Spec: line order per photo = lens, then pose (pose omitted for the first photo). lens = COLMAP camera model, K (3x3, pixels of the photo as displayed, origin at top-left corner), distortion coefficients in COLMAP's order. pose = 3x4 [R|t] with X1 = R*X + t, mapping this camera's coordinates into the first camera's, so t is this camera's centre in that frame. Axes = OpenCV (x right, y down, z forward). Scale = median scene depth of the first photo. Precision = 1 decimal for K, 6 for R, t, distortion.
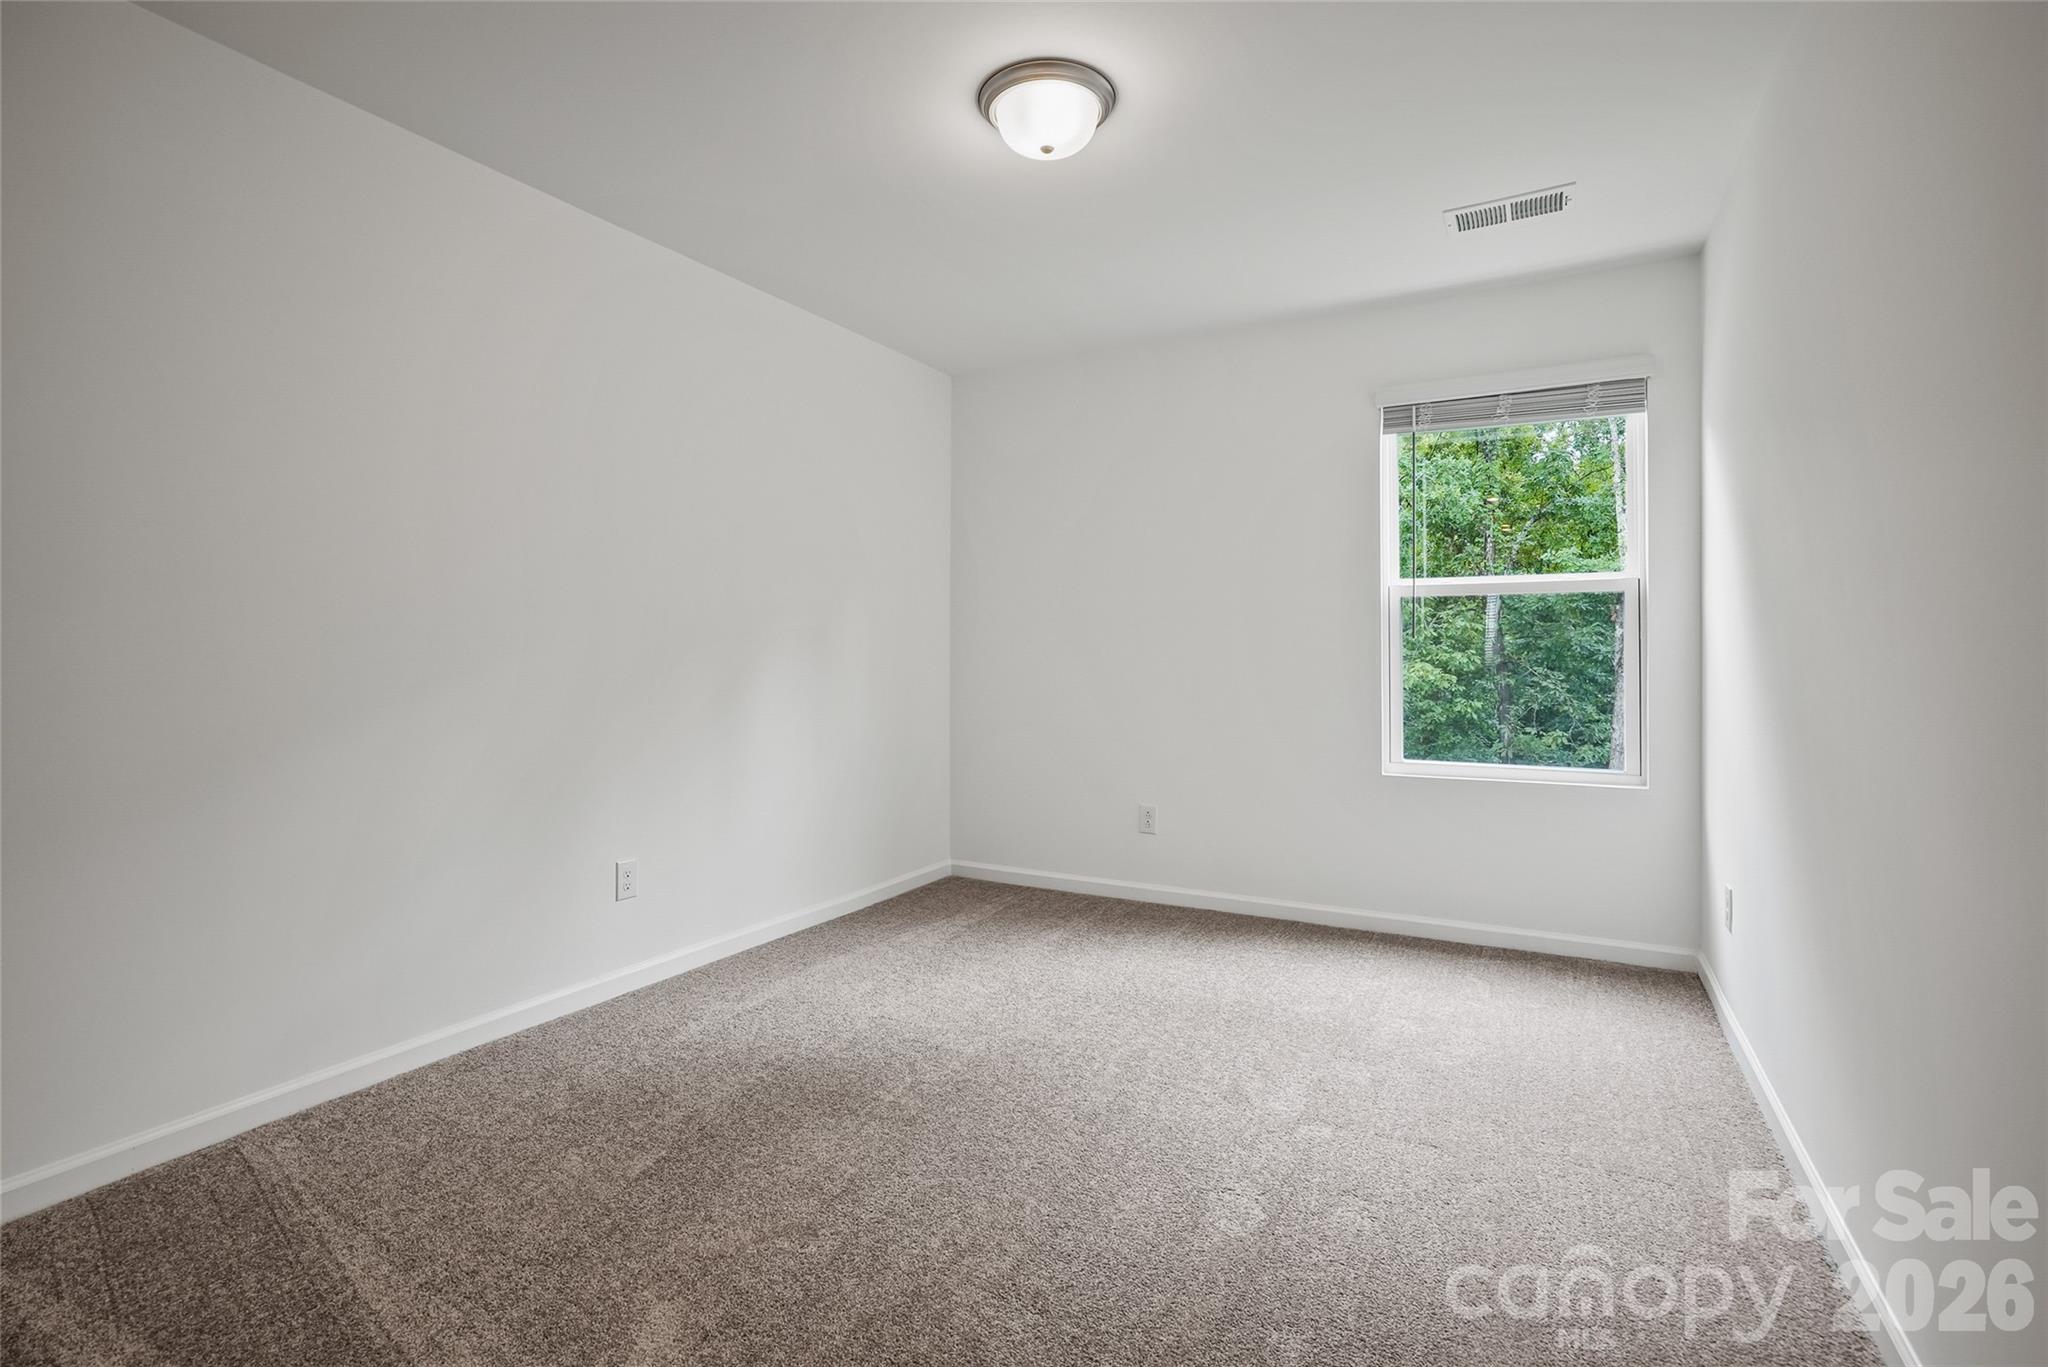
lens RADIAL K [[965.9, 0, 1019.8], [0, 965.9, 636.0], [0, 0, 1]] dist [-0.010170, 0.000678]
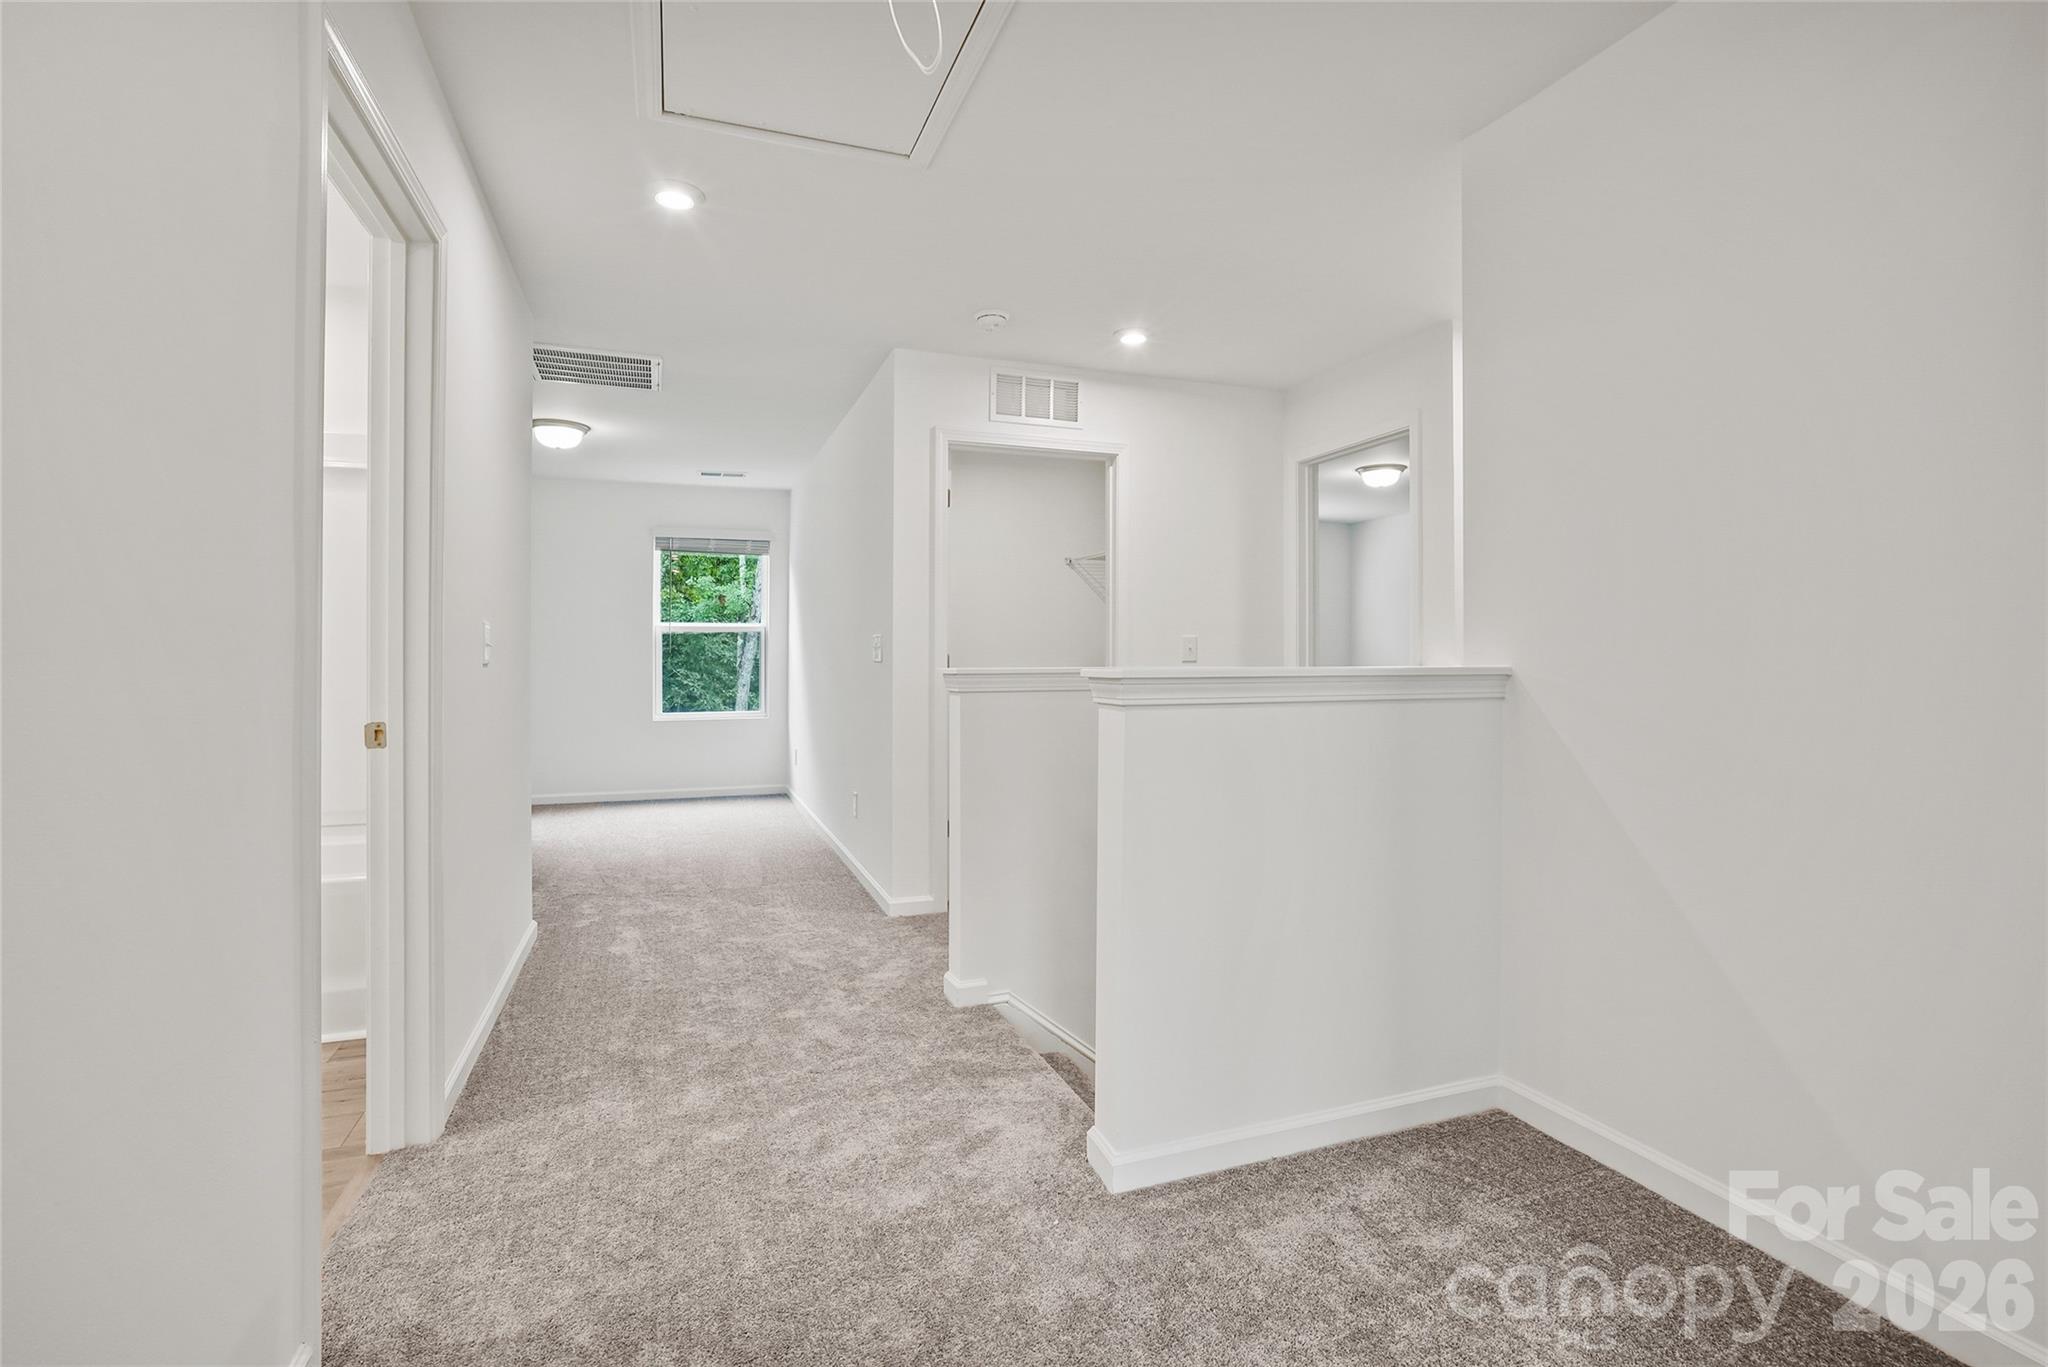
lens RADIAL K [[959.6, 0, 1017.0], [0, 959.6, 645.3], [0, 0, 1]] dist [-0.047513, 0.028082]
pose [[0.662013, 0.004239, 0.749481, -0.590864], [-0.008202, 0.999965, 0.001589, -0.021555], [-0.749448, -0.007199, 0.662024, -0.849193]]
